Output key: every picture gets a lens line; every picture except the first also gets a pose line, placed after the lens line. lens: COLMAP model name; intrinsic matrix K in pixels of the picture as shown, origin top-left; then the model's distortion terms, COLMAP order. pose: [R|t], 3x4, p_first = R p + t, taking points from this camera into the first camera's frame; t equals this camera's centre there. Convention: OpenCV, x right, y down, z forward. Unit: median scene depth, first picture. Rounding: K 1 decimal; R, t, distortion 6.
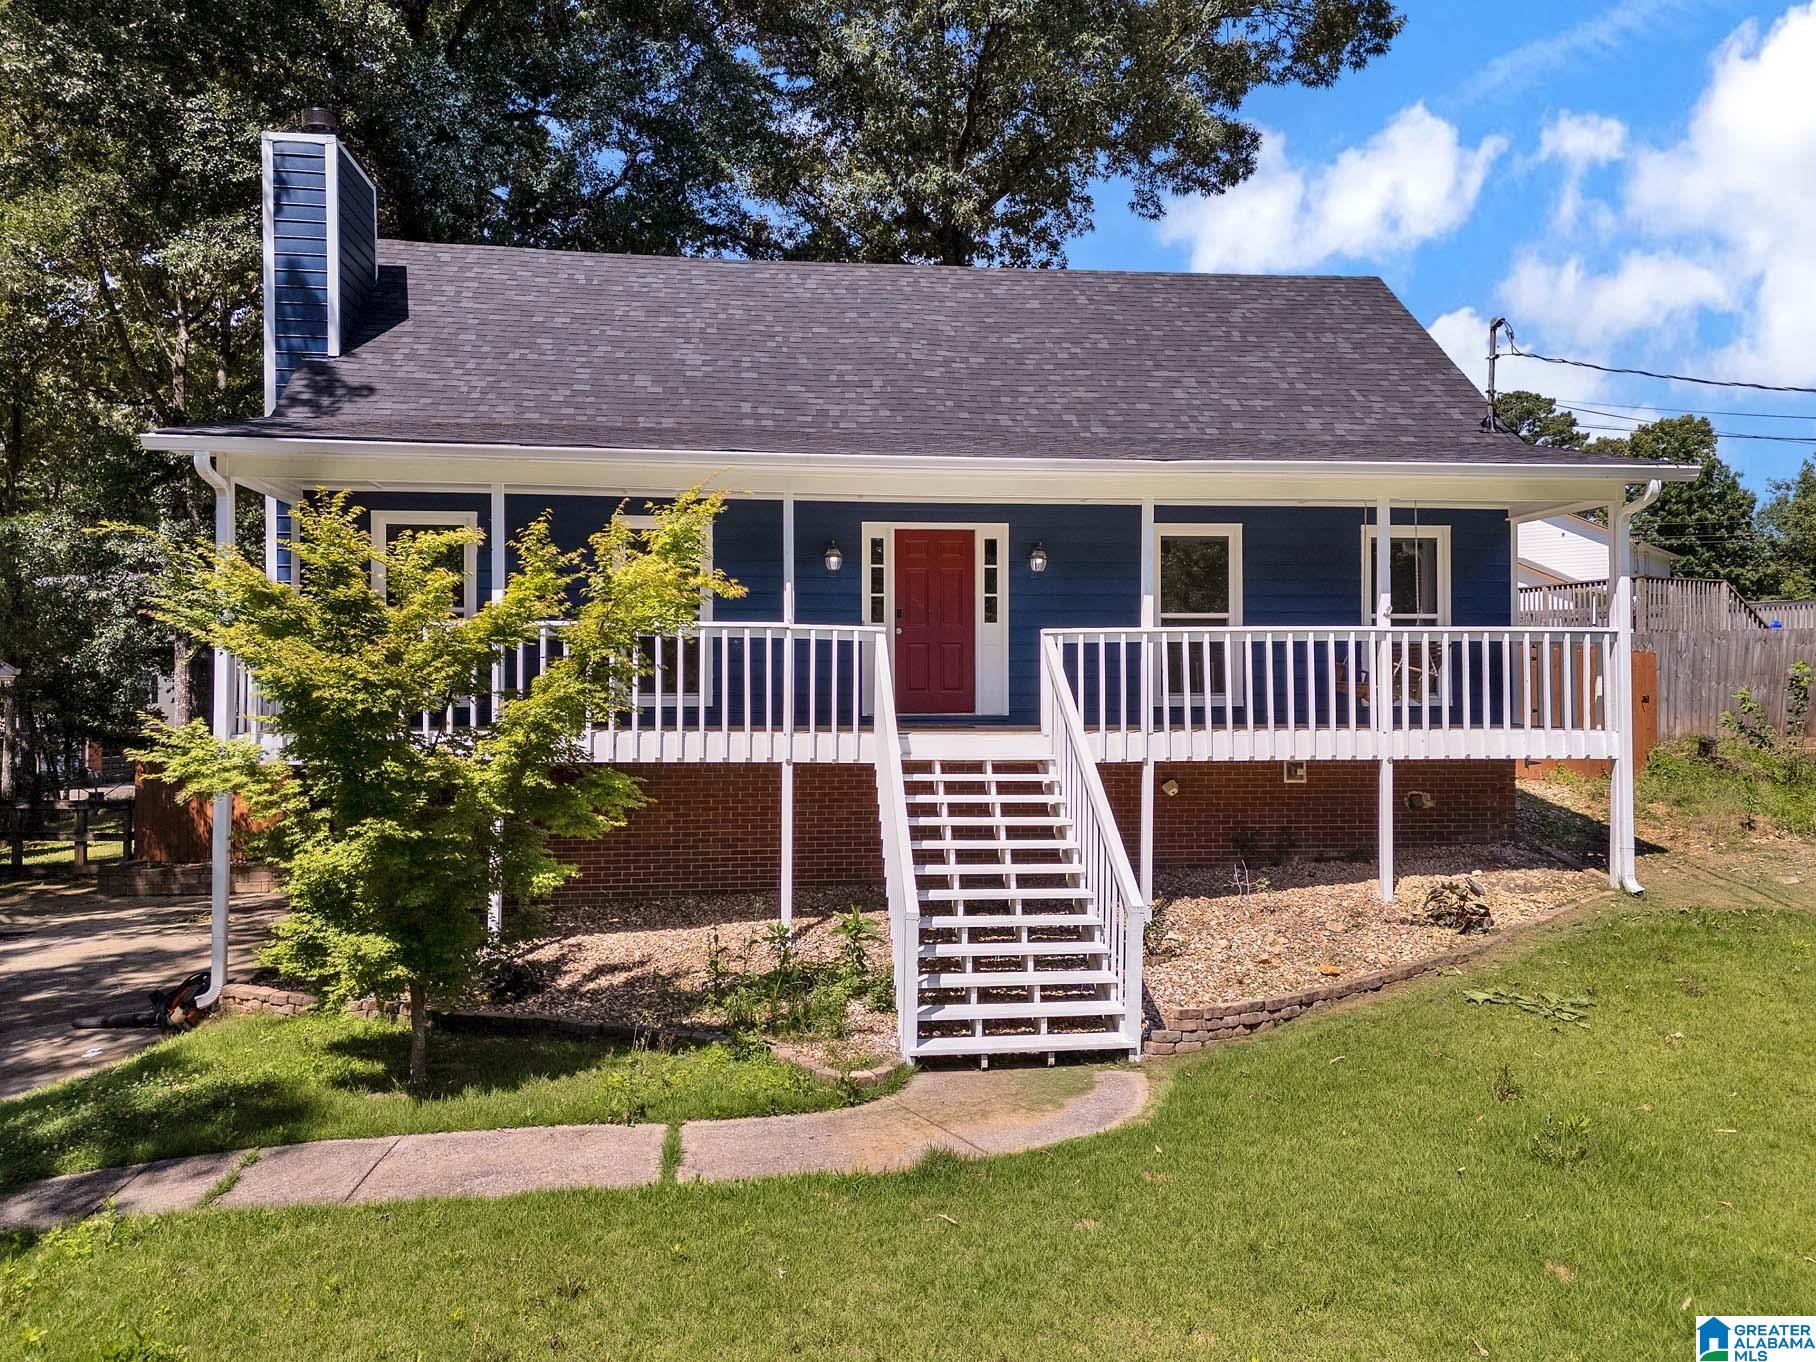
lens RADIAL K [[1272.4, 0, 899.9], [0, 1272.4, 677.1], [0, 0, 1]] dist [0.043689, -0.021636]
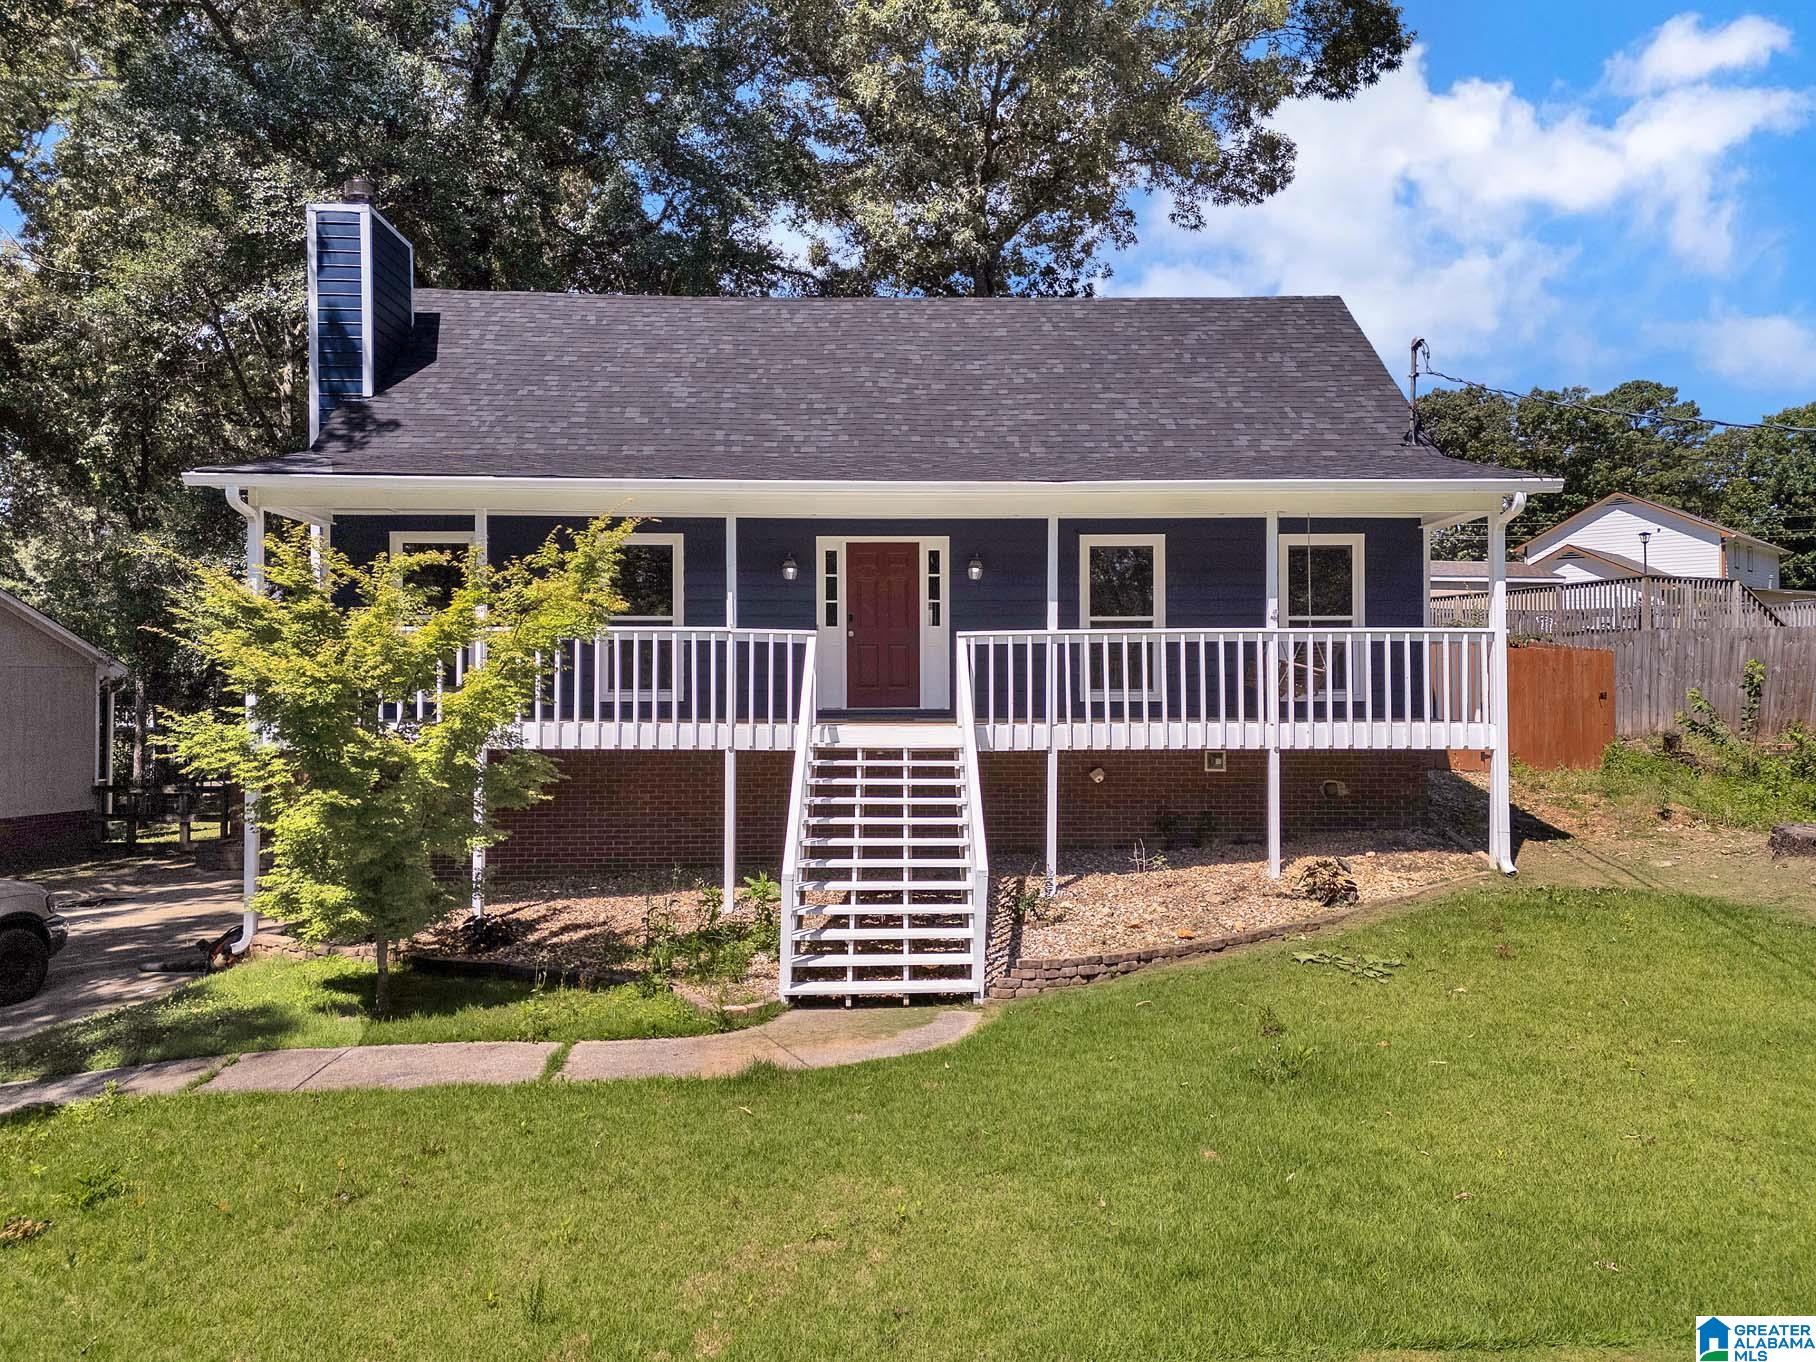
lens RADIAL K [[1272.4, 0, 917.2], [0, 1272.4, 681.5], [0, 0, 1]] dist [0.043689, -0.021636]
pose [[0.996613, -0.001319, -0.082227, 0.161018], [0.001596, 0.999993, 0.003310, 0.002037], [0.082222, -0.003430, 0.996608, -0.115962]]
